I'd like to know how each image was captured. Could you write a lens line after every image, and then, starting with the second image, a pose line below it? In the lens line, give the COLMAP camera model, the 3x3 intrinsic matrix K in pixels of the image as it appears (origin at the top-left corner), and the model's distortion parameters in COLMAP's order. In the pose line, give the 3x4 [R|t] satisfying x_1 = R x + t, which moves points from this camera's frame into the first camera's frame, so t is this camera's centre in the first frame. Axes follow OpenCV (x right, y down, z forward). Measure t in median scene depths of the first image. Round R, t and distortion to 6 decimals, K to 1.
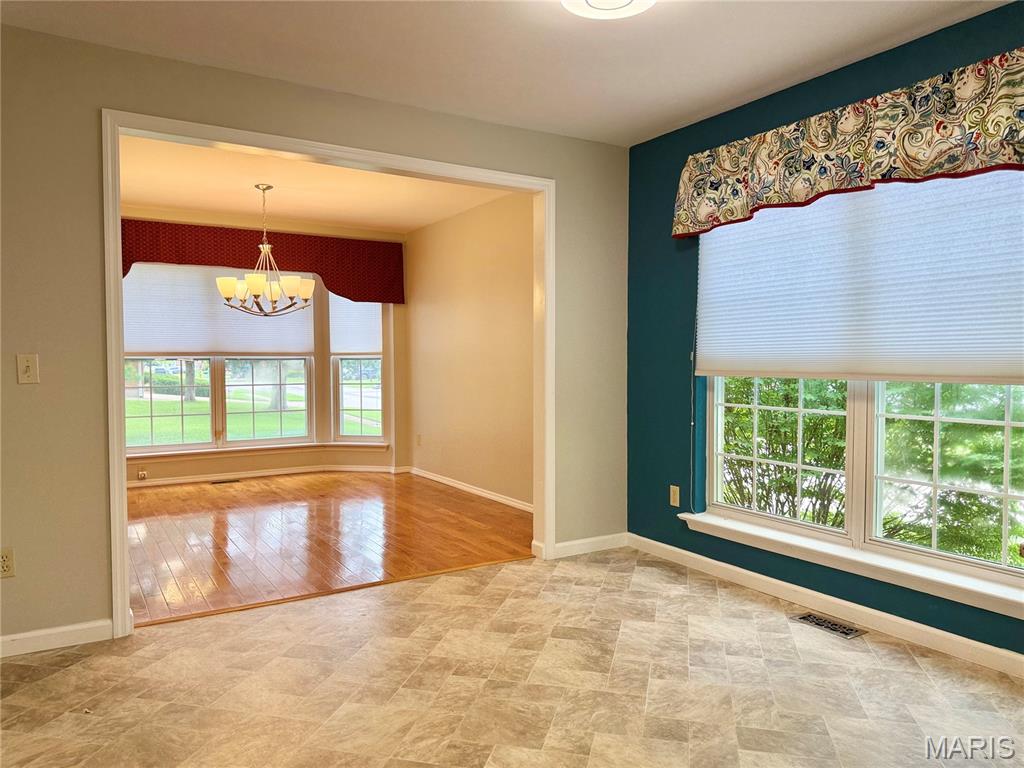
lens RADIAL K [[729.1, 0, 512.0], [0, 729.1, 384.0], [0, 0, 1]] dist [0.098975, -0.000485]
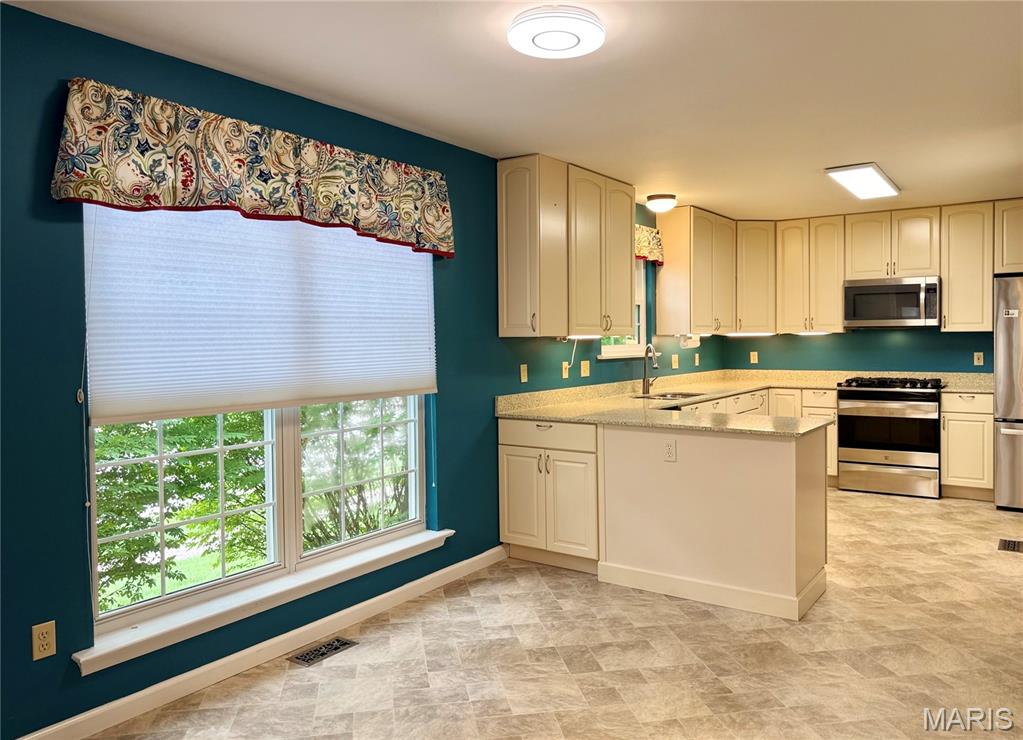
lens RADIAL K [[804.0, 0, 511.5], [0, 804.0, 370.0], [0, 0, 1]] dist [0.001581, -0.003728]
pose [[-0.409545, -0.034704, 0.911630, -0.660300], [0.044394, 0.997334, 0.057910, -0.107395], [-0.911209, 0.064188, -0.406912, 1.195820]]
